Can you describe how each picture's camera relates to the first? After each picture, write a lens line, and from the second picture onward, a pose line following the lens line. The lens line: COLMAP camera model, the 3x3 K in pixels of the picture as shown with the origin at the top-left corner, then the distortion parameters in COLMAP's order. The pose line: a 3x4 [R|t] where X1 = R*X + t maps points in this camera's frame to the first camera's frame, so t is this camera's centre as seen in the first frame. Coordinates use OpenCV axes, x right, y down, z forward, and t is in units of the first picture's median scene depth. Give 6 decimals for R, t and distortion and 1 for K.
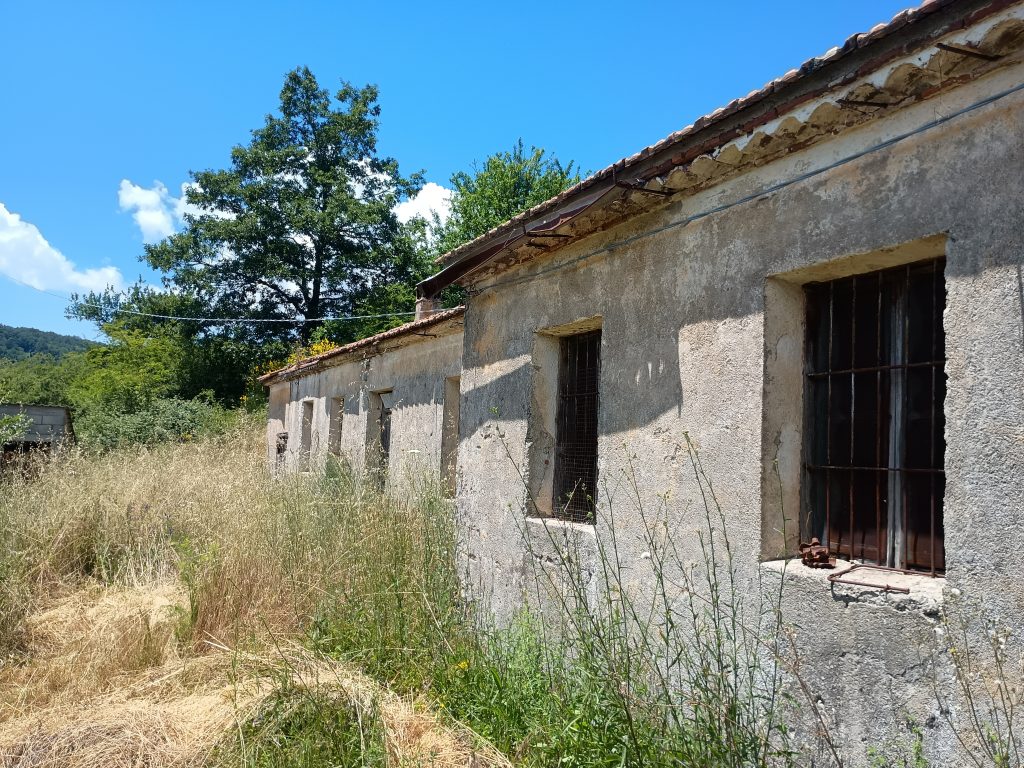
lens RADIAL K [[859.9, 0, 512.0], [0, 859.9, 384.0], [0, 0, 1]] dist [0.062723, -0.084051]
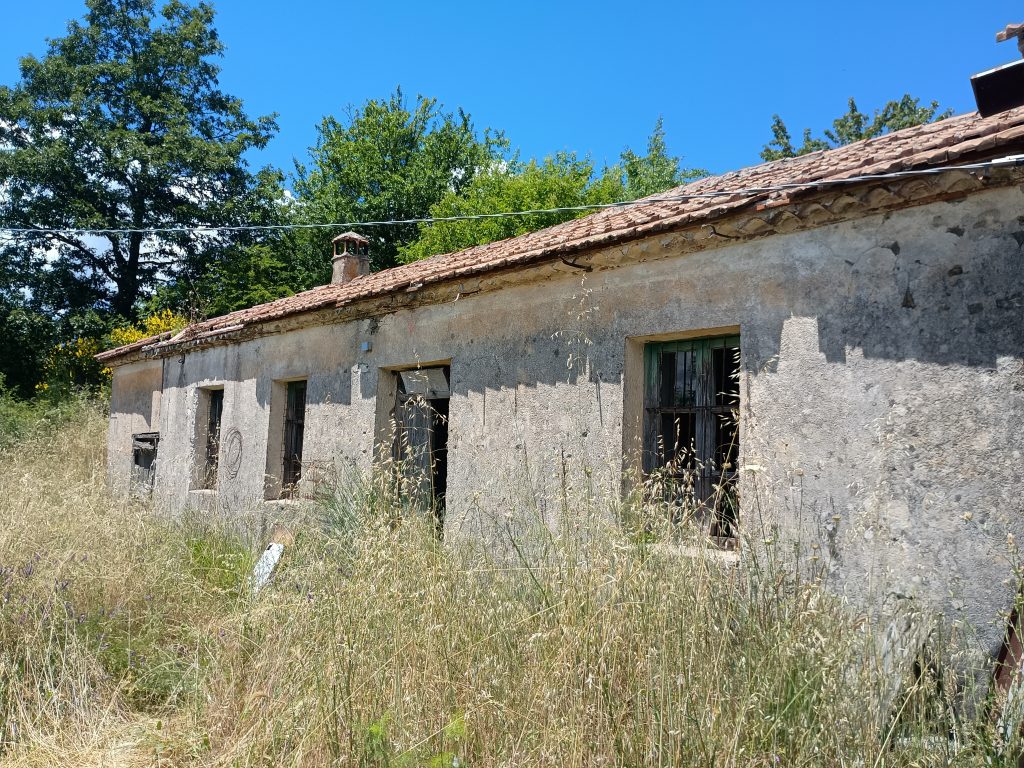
lens RADIAL K [[859.9, 0, 512.0], [0, 859.9, 384.0], [0, 0, 1]] dist [0.062723, -0.084051]
pose [[0.965367, 0.017567, 0.260305, -0.100170], [-0.017134, 0.999845, -0.003933, 0.009008], [-0.260333, -0.000663, 0.965519, 0.152314]]
